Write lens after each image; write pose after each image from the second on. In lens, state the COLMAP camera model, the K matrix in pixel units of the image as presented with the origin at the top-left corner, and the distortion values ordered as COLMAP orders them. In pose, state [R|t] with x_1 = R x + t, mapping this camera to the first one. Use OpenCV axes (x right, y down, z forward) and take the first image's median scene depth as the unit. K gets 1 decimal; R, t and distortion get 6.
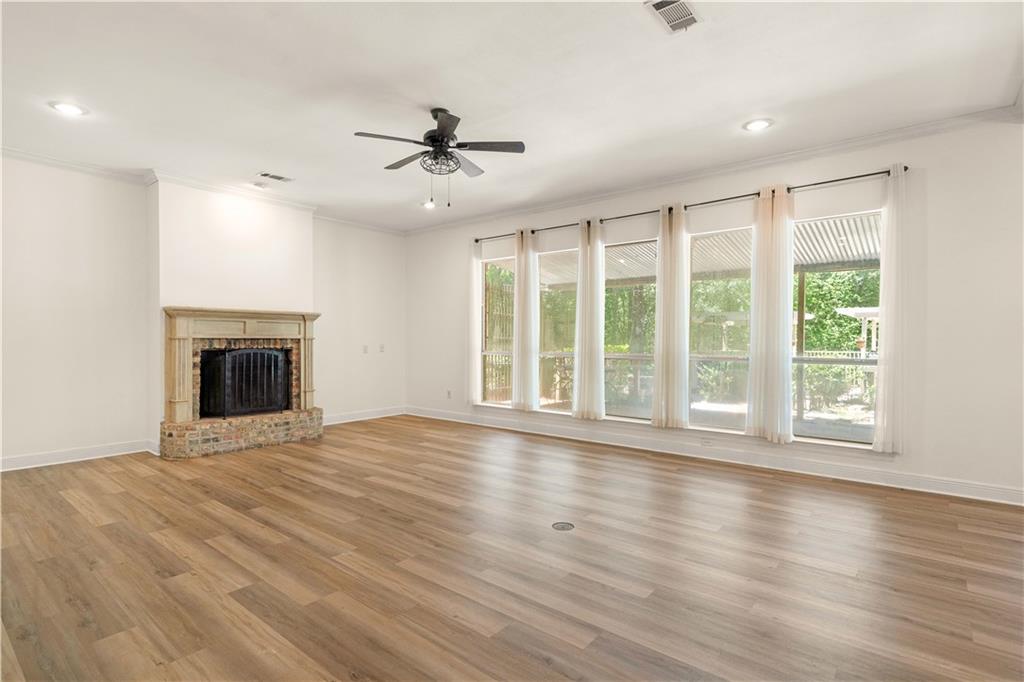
lens RADIAL K [[500.9, 0, 511.7], [0, 500.9, 347.1], [0, 0, 1]] dist [0.004847, 0.000255]
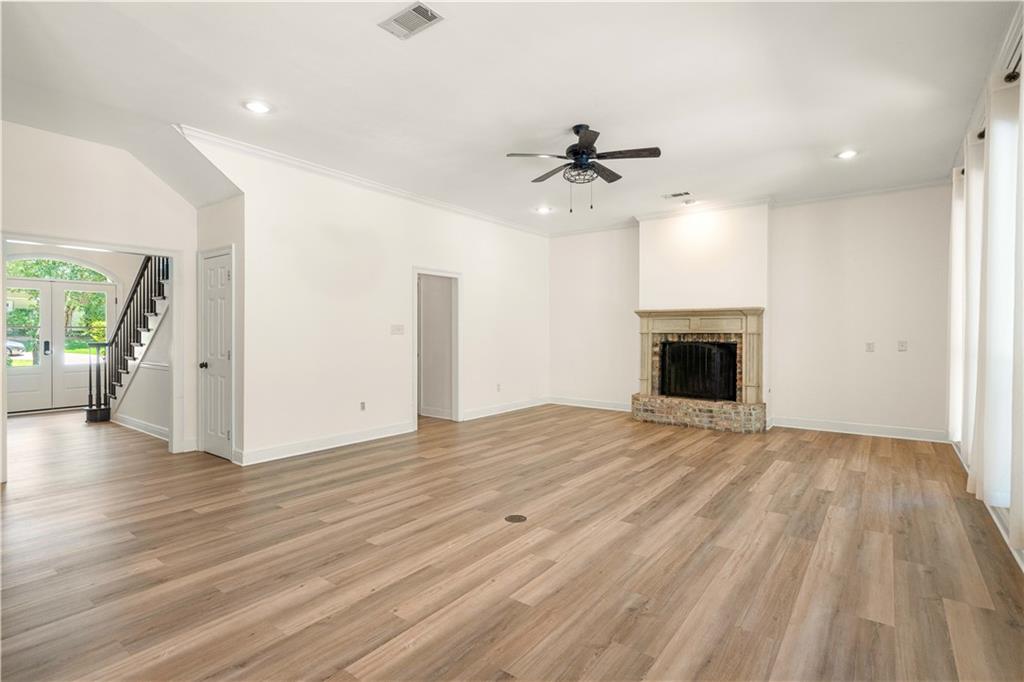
lens RADIAL K [[500.9, 0, 519.3], [0, 500.9, 335.3], [0, 0, 1]] dist [0.004847, 0.000255]
pose [[0.053244, 0.001981, -0.998580, 0.669178], [-0.017545, 0.999846, 0.001048, -0.007083], [0.998427, 0.017465, 0.053271, 0.572861]]
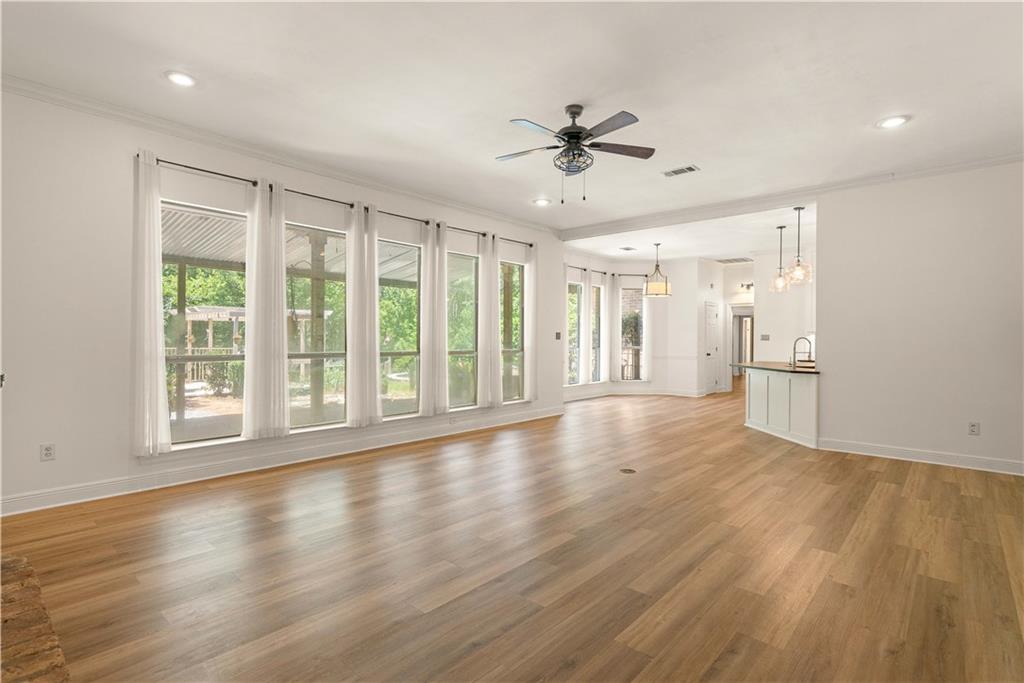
lens RADIAL K [[500.9, 0, 506.4], [0, 500.9, 340.1], [0, 0, 1]] dist [0.004847, 0.000255]
pose [[0.047171, -0.003200, 0.998882, -0.798418], [0.009061, 0.999955, 0.002776, -0.011466], [-0.998846, 0.008920, 0.047197, 0.767457]]
